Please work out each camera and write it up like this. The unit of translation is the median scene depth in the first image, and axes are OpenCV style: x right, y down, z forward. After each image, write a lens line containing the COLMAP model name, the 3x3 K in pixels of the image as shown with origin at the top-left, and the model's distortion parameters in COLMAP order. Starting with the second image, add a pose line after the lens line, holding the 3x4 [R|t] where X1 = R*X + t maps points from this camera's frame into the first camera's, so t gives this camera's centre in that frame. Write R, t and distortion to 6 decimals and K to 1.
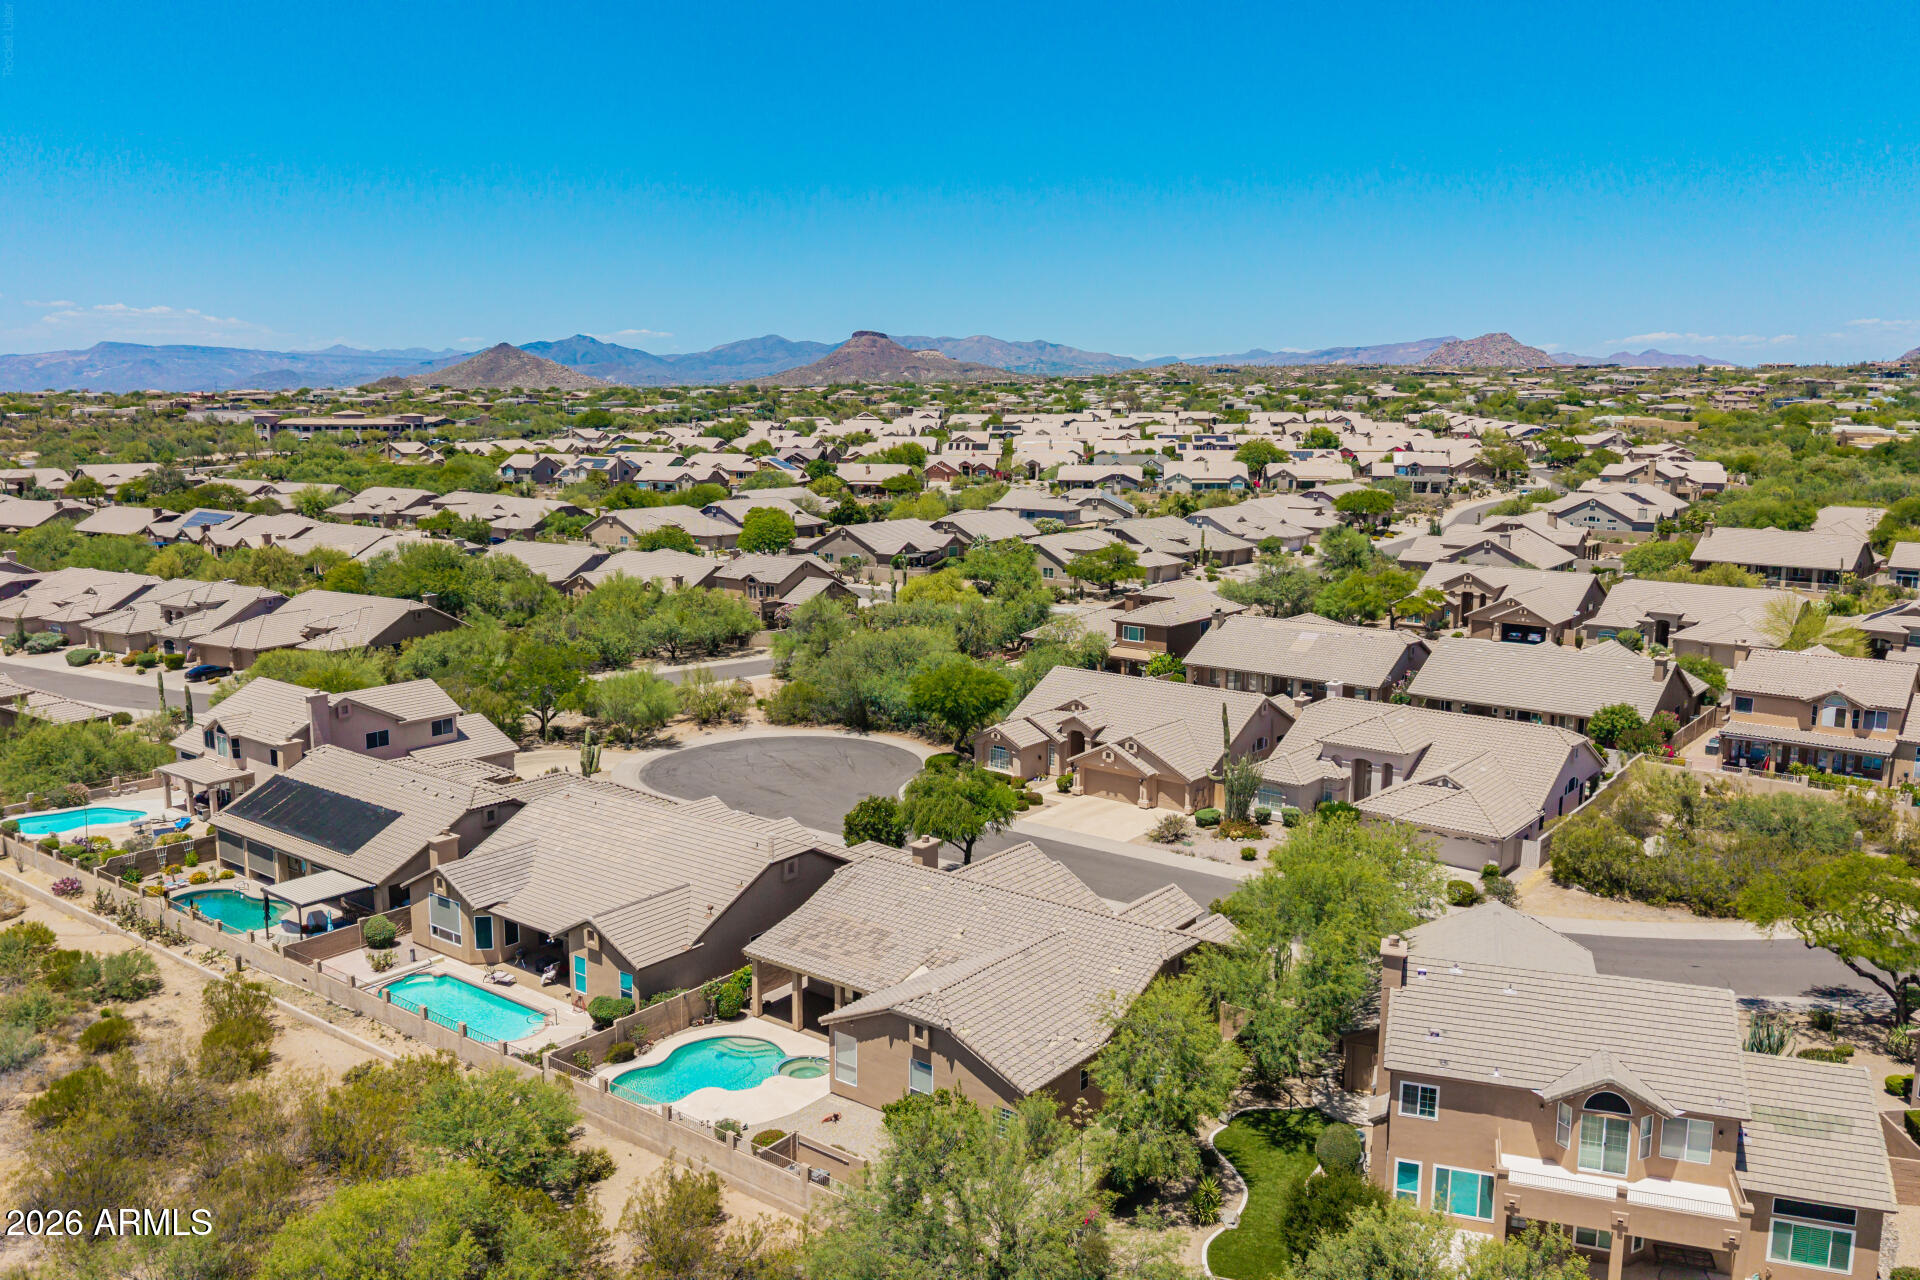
lens RADIAL K [[1514.3, 0, 956.5], [0, 1514.3, 640.3], [0, 0, 1]] dist [0.059228, -0.084661]
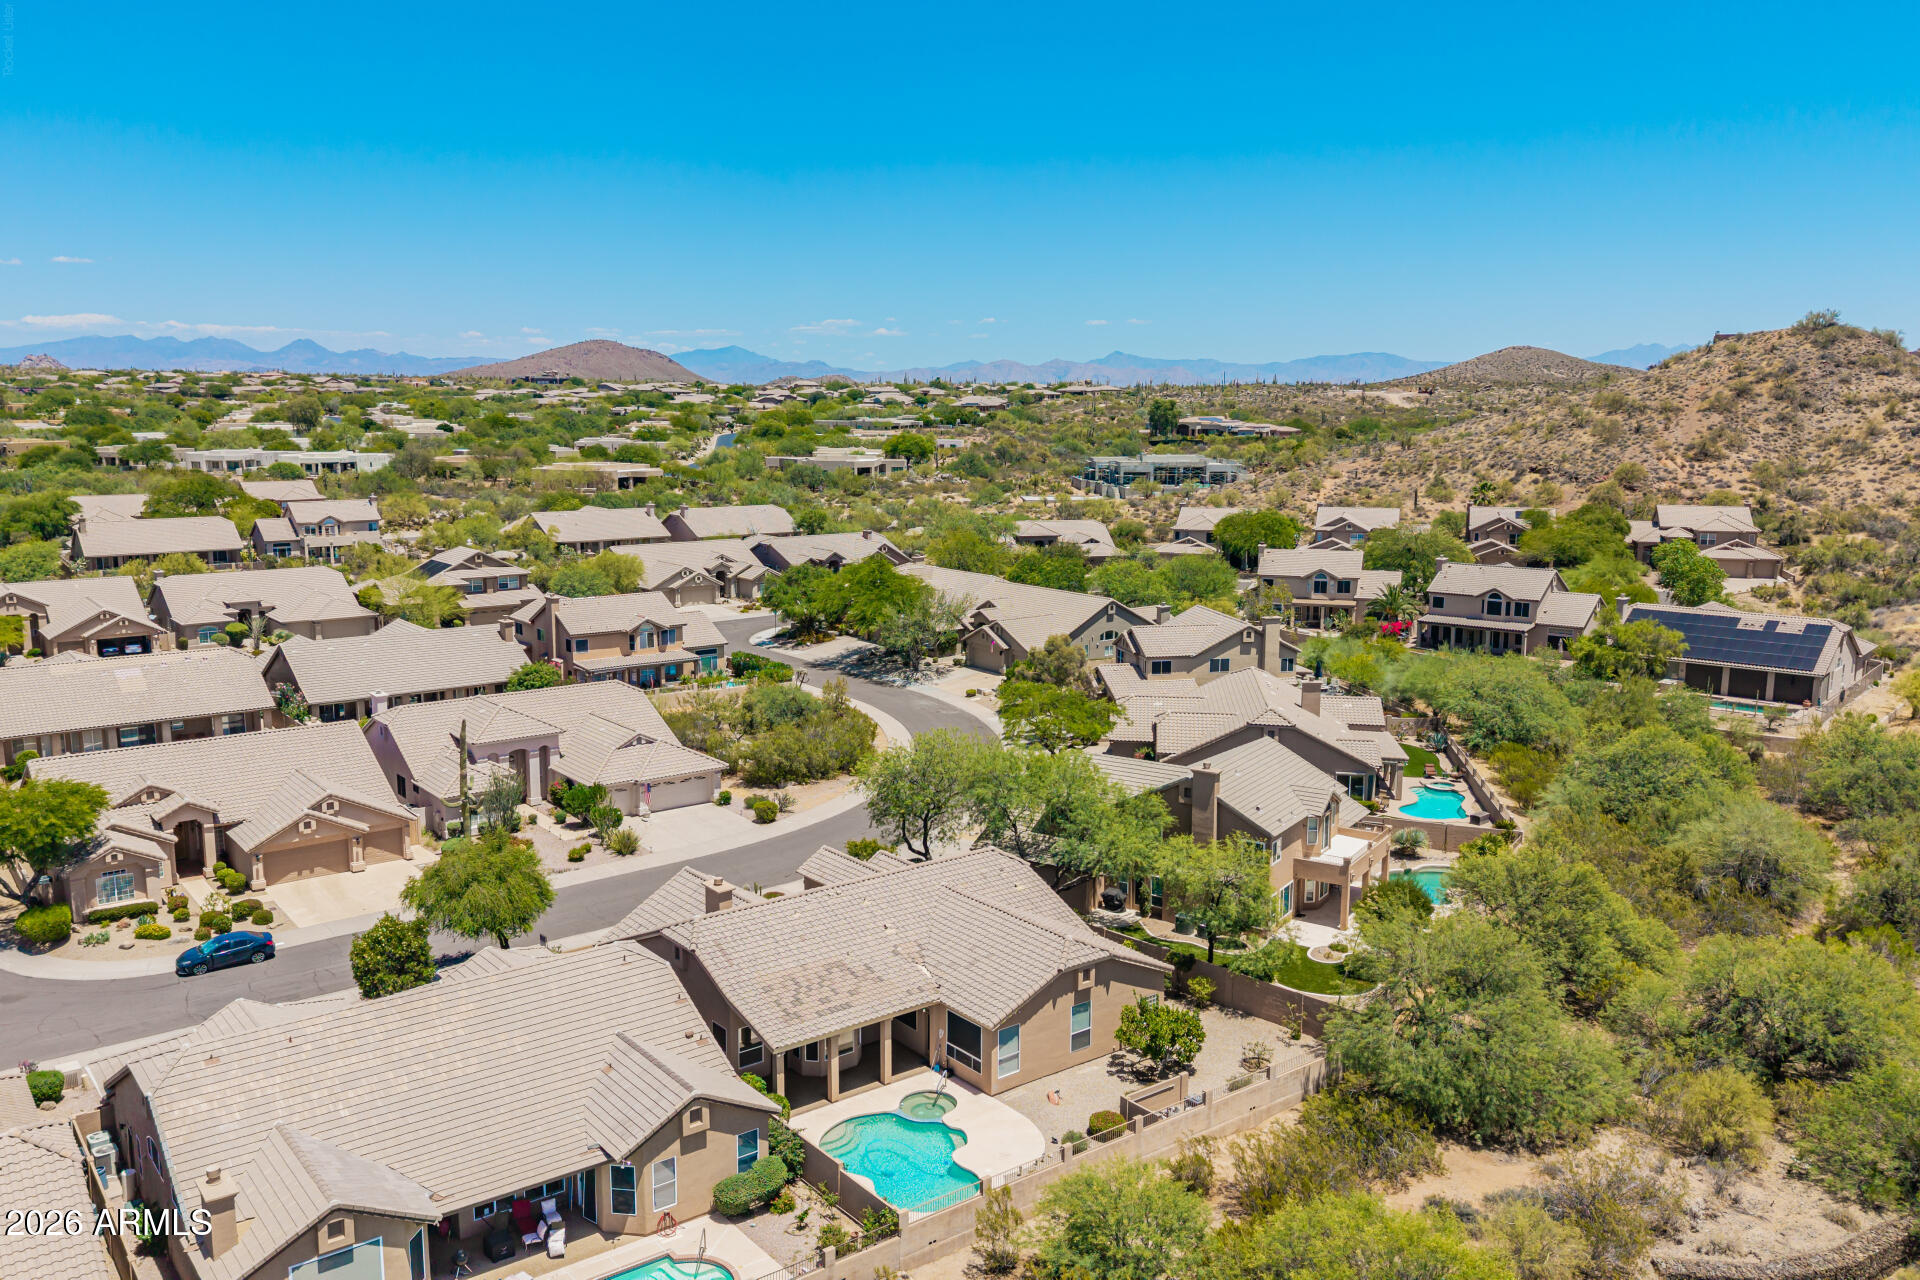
lens RADIAL K [[1514.3, 0, 958.7], [0, 1514.3, 627.0], [0, 0, 1]] dist [0.059228, -0.084661]
pose [[0.244320, -0.152558, 0.957619, -0.854233], [0.154466, 0.981060, 0.116883, -0.102816], [-0.957313, 0.119362, 0.263258, 0.632213]]
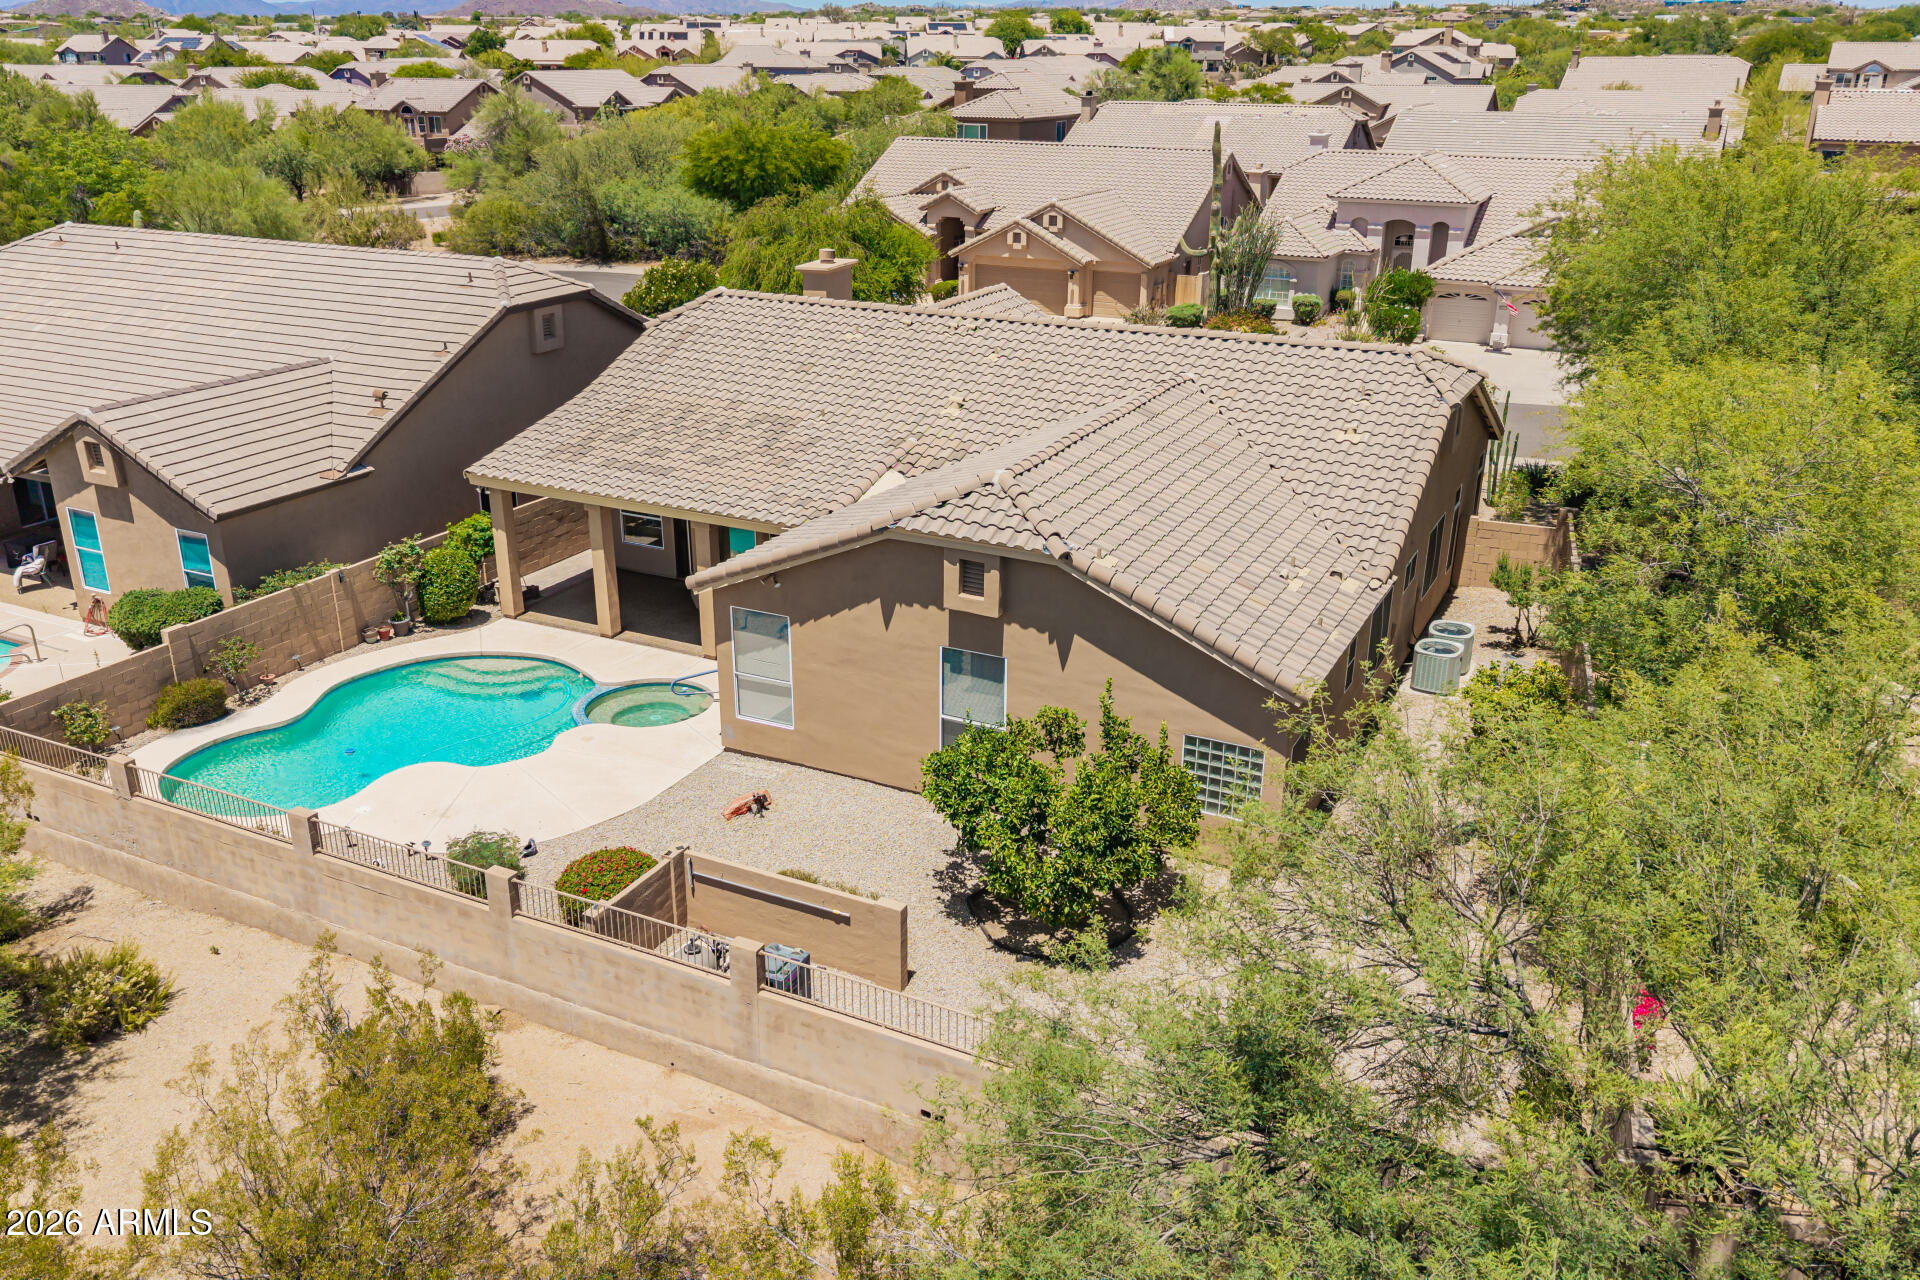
lens RADIAL K [[1514.3, 0, 954.5], [0, 1514.3, 638.6], [0, 0, 1]] dist [0.059228, -0.084661]
pose [[0.980067, -0.070240, 0.185838, -0.083741], [0.030637, 0.977660, 0.207946, 0.157251], [-0.196293, -0.198108, 0.960324, 0.511180]]
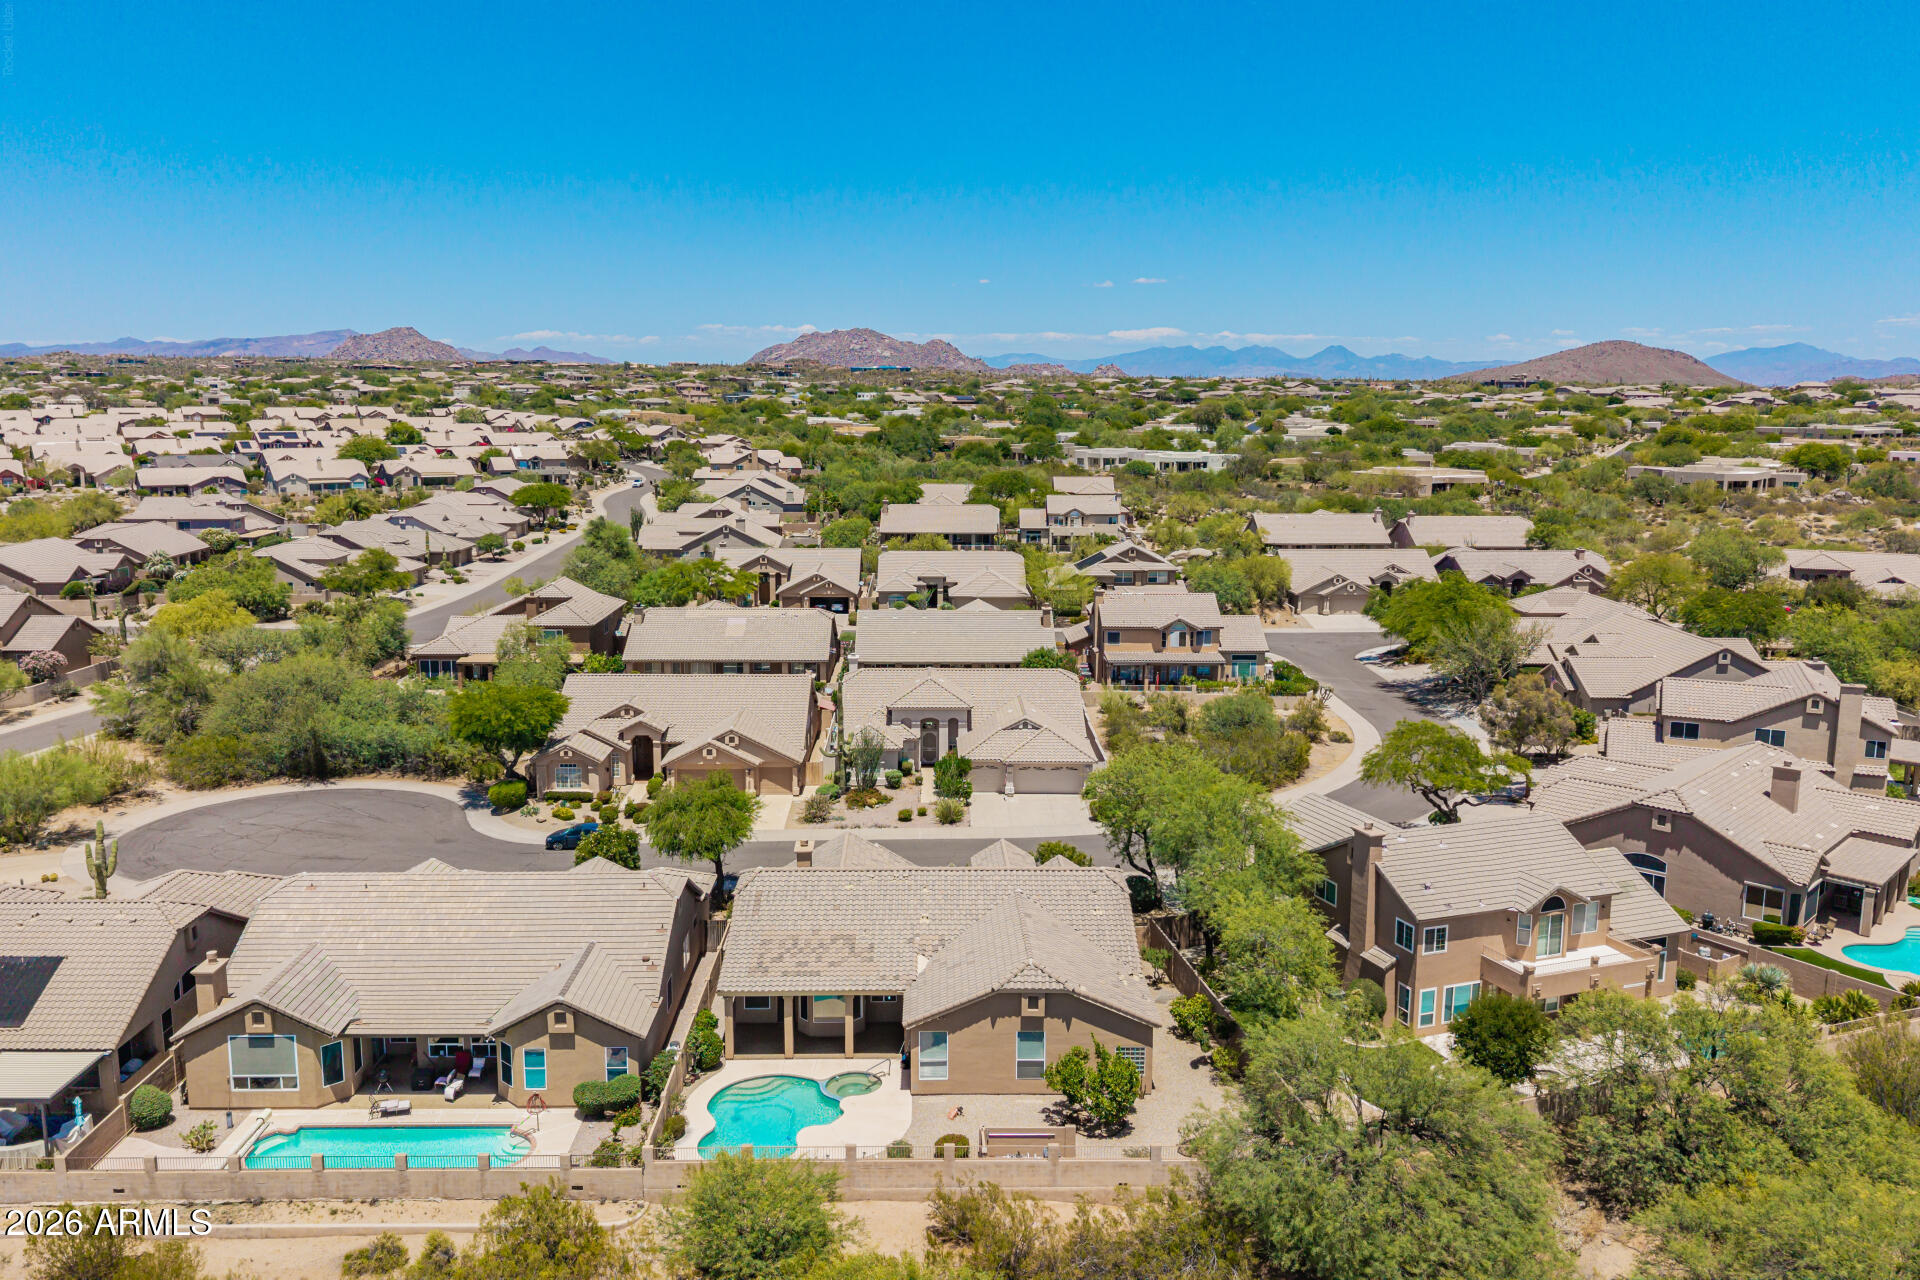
lens RADIAL K [[1514.3, 0, 954.4], [0, 1514.3, 611.7], [0, 0, 1]] dist [0.059228, -0.084661]
pose [[0.775326, -0.092047, 0.624818, -0.566940], [0.101121, 0.994651, 0.021051, -0.029770], [-0.623413, 0.046861, 0.780487, 0.169785]]
